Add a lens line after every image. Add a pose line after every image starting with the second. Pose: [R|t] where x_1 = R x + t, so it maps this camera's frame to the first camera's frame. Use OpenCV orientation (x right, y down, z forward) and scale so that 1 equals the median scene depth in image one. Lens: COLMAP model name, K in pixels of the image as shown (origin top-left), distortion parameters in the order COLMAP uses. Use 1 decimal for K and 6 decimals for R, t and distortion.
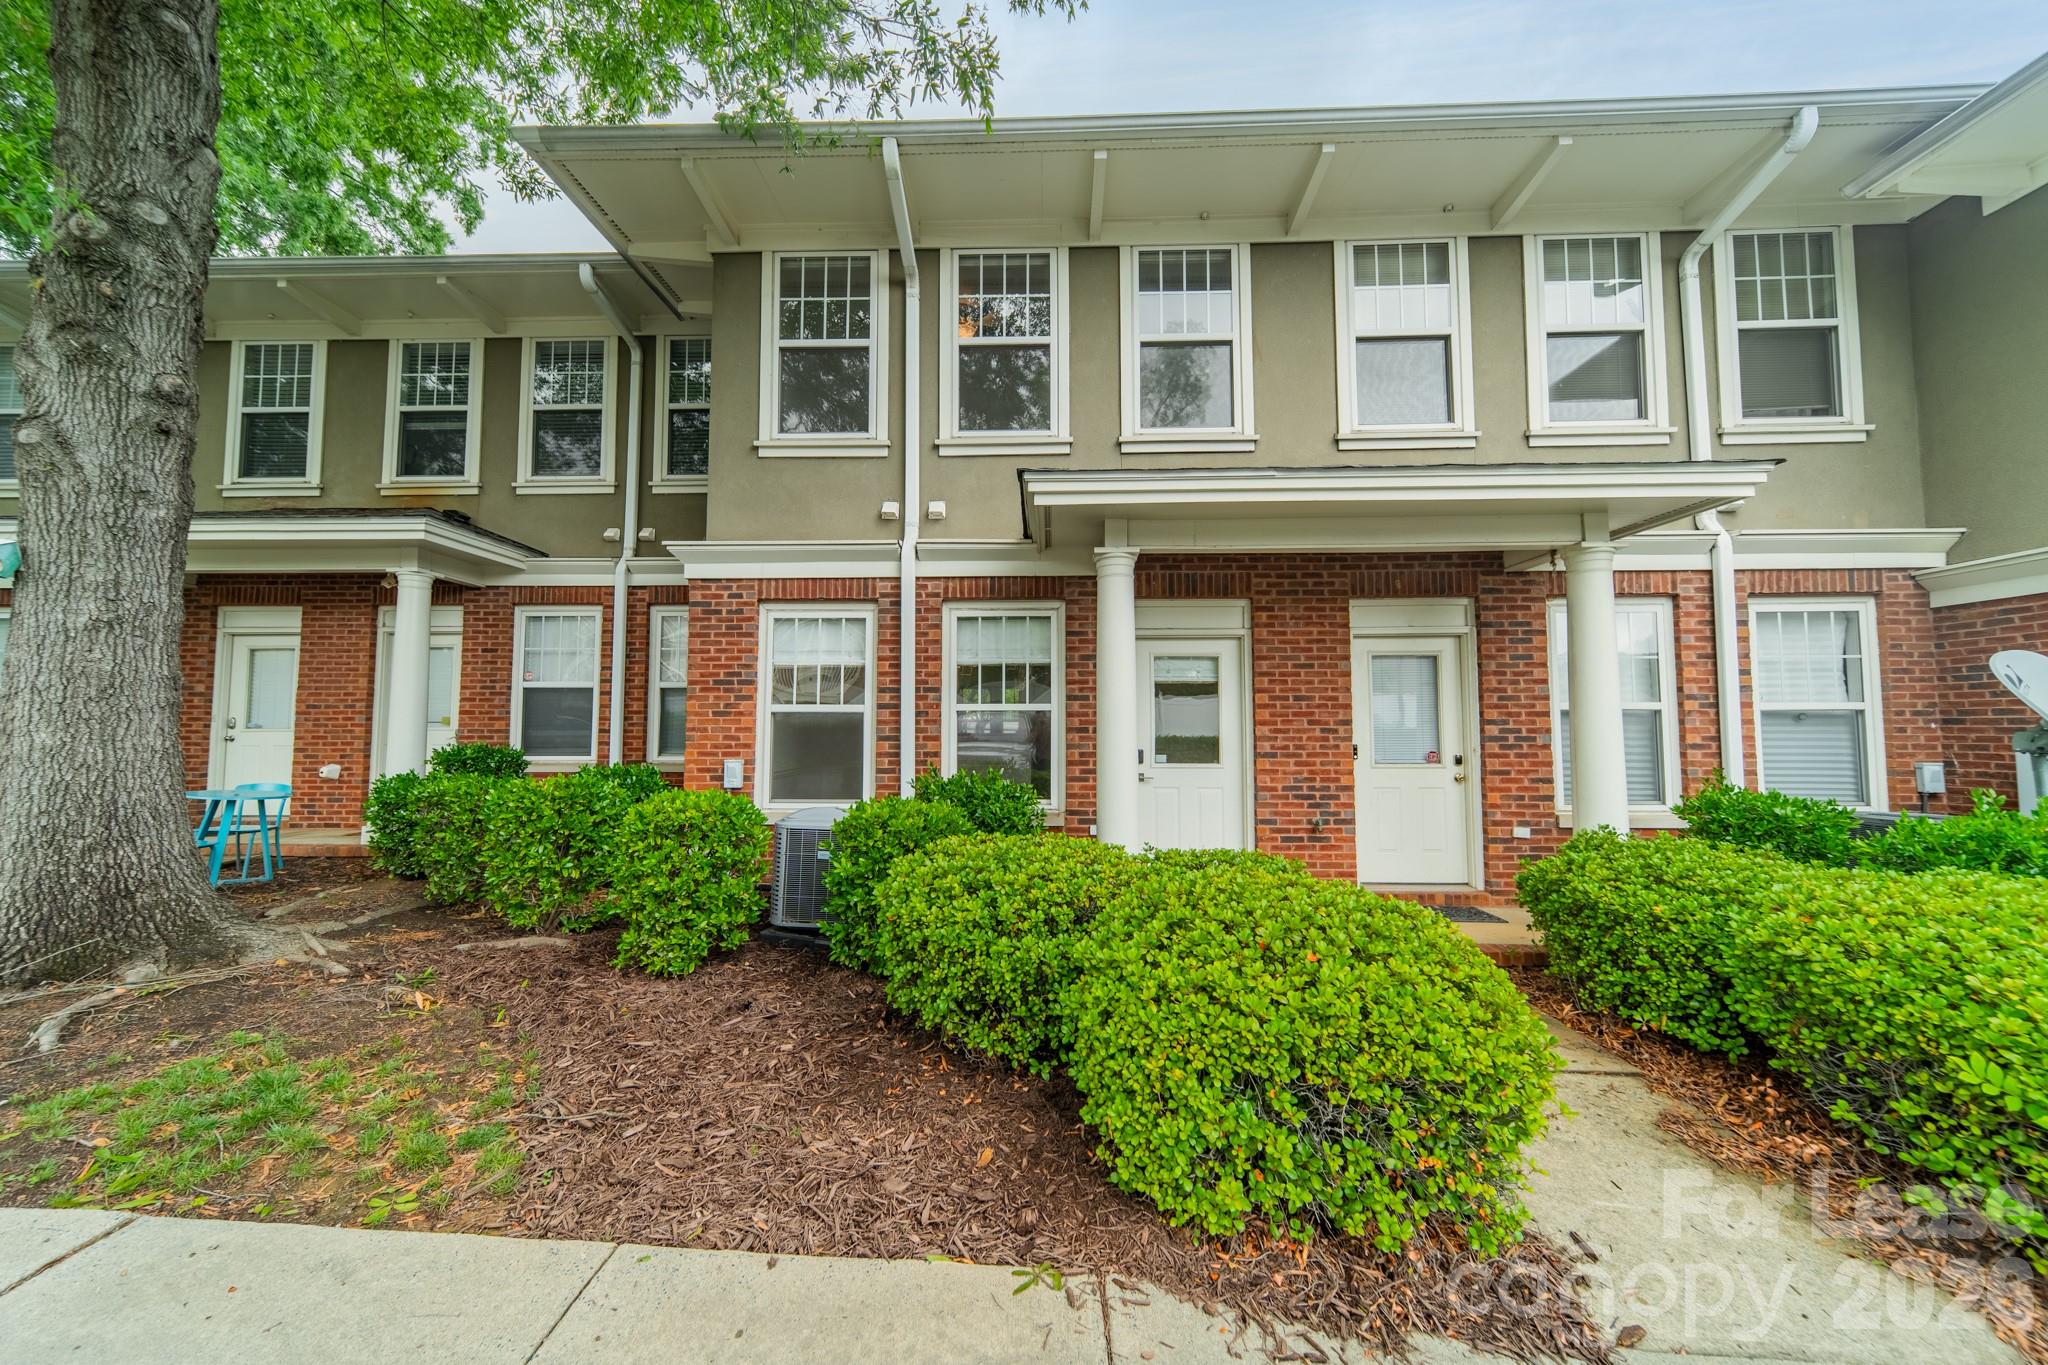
lens RADIAL K [[722.4, 0, 1029.8], [0, 722.4, 685.8], [0, 0, 1]] dist [0.006714, 0.000092]
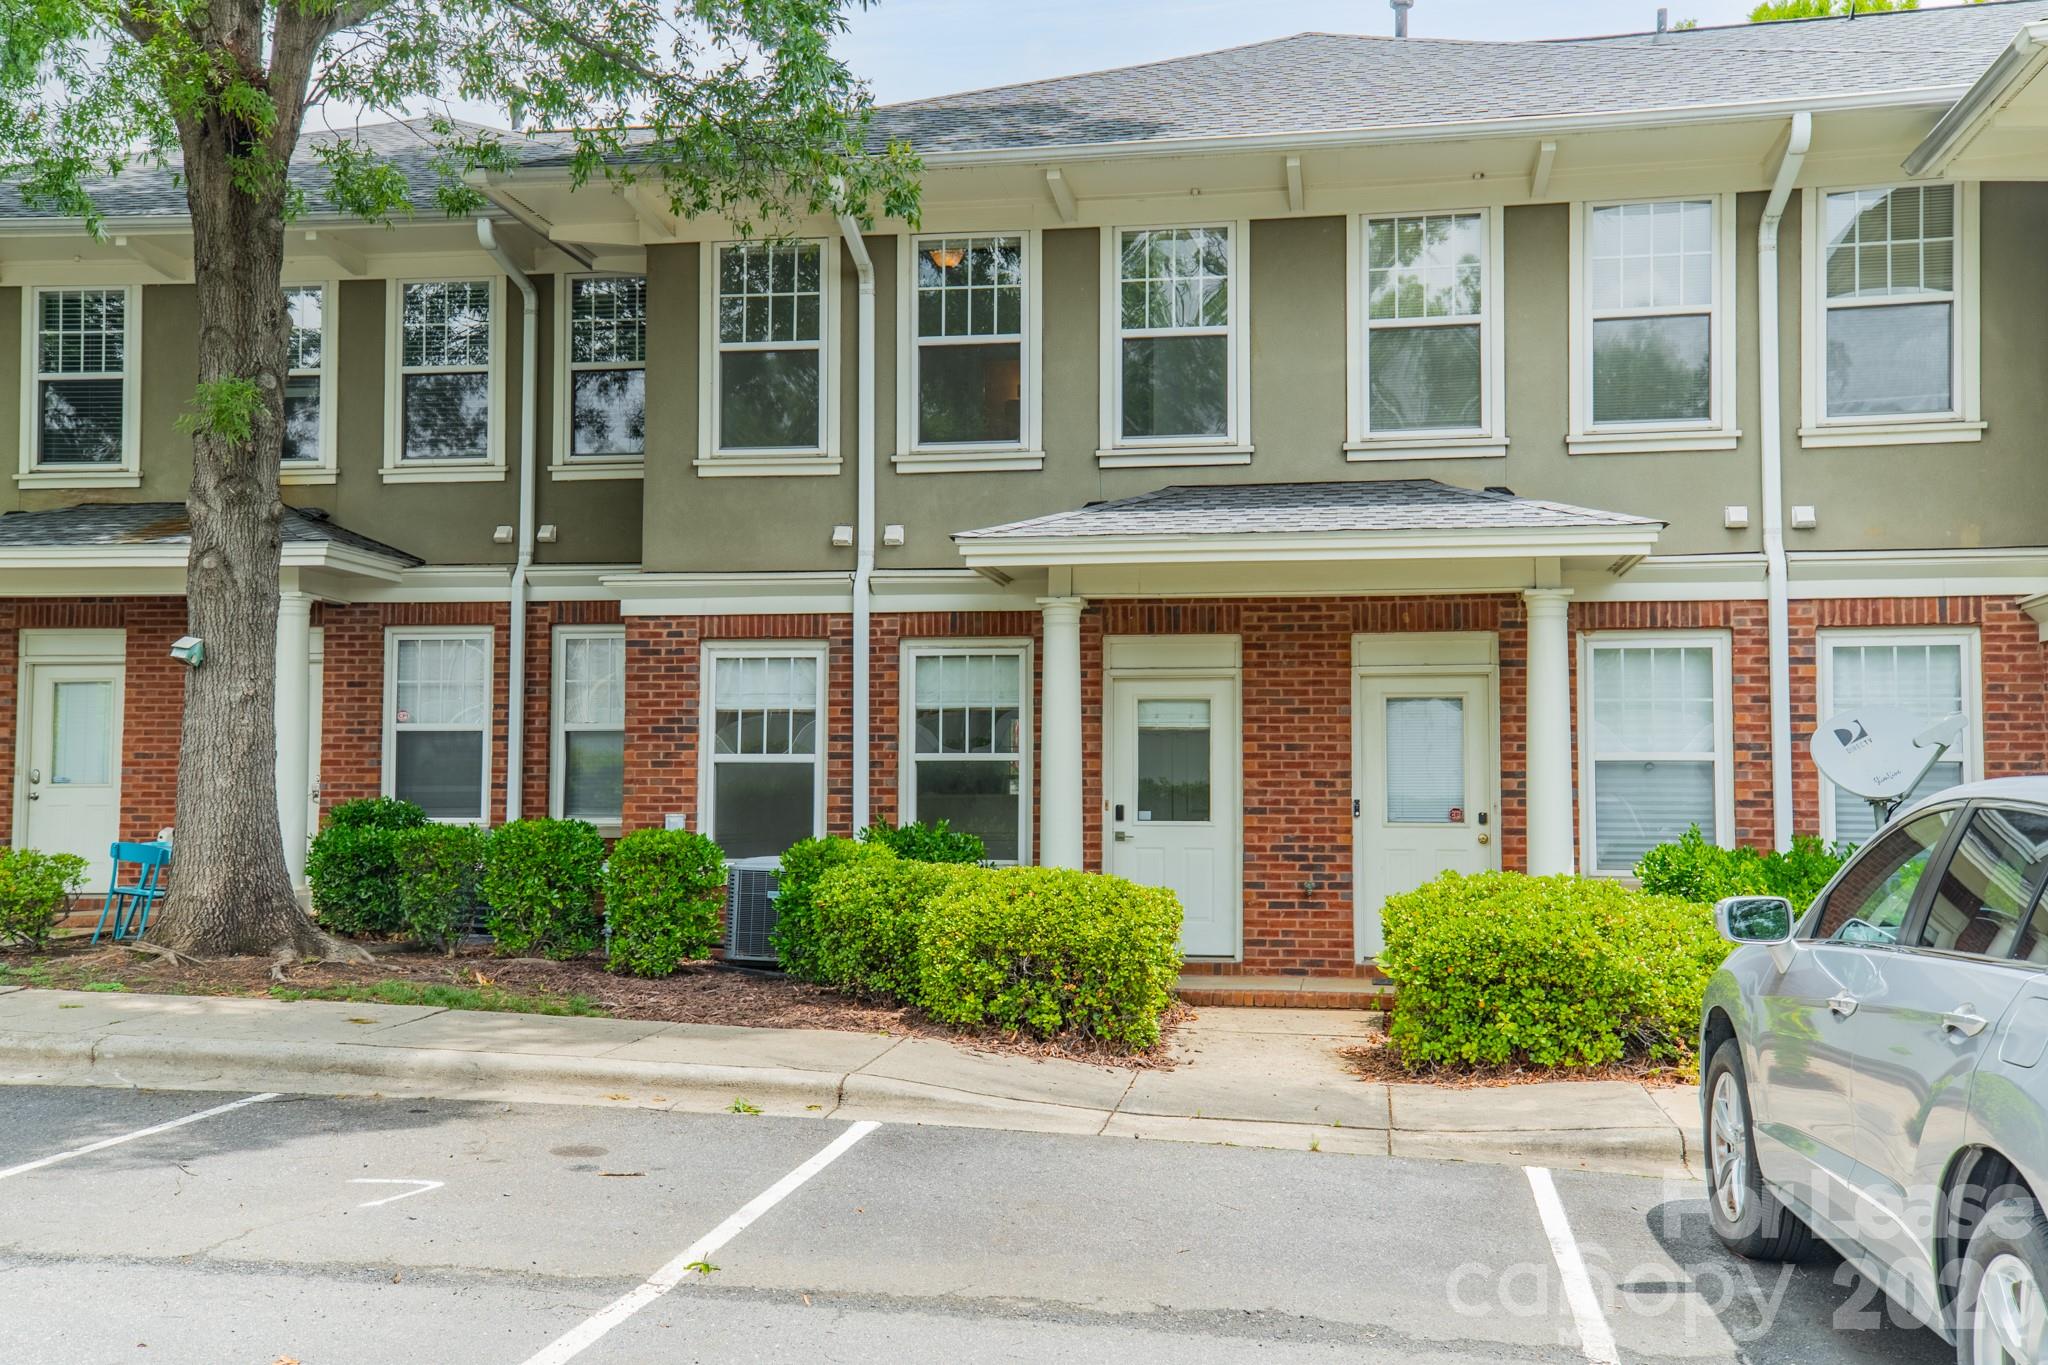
lens RADIAL K [[1959.2, 0, 1046.7], [0, 1959.2, 685.5], [0, 0, 1]] dist [0.082183, 0.118109]
pose [[0.991445, -0.004054, -0.130460, 0.379842], [0.003856, 0.999991, -0.001773, -0.054217], [0.130466, 0.001254, 0.991452, -1.396849]]
